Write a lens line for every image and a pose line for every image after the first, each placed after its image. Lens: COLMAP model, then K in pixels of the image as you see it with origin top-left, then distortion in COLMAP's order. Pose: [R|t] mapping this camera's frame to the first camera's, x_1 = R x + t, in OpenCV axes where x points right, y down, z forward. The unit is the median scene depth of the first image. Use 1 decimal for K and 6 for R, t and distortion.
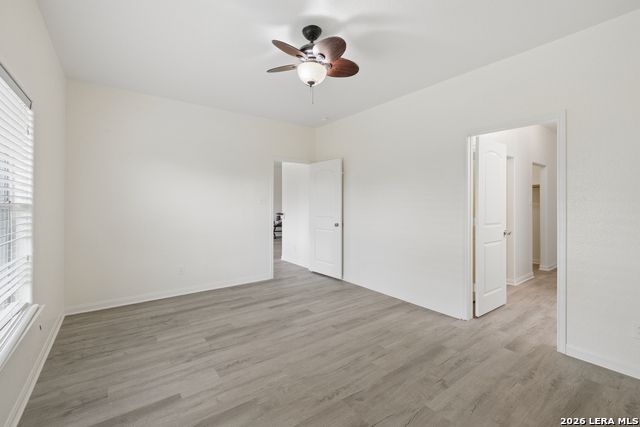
lens RADIAL K [[274.3, 0, 319.8], [0, 274.3, 208.5], [0, 0, 1]] dist [-0.000210, -0.000347]
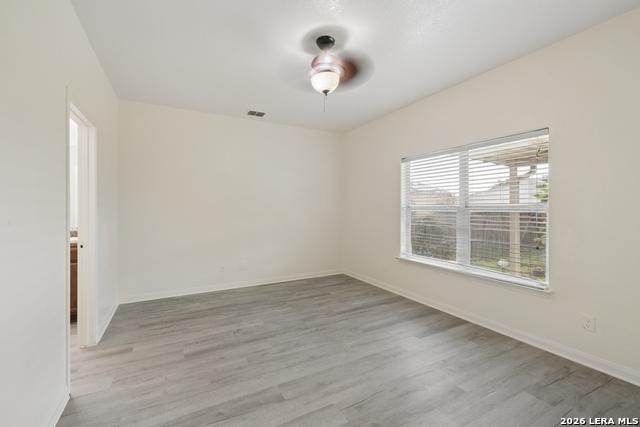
lens RADIAL K [[274.3, 0, 319.8], [0, 274.3, 209.9], [0, 0, 1]] dist [-0.000210, -0.000347]
pose [[-0.989895, -0.000712, 0.141801, -0.161057], [0.002406, 0.999759, 0.021816, -0.030270], [-0.141783, 0.021937, -0.989655, 2.040050]]
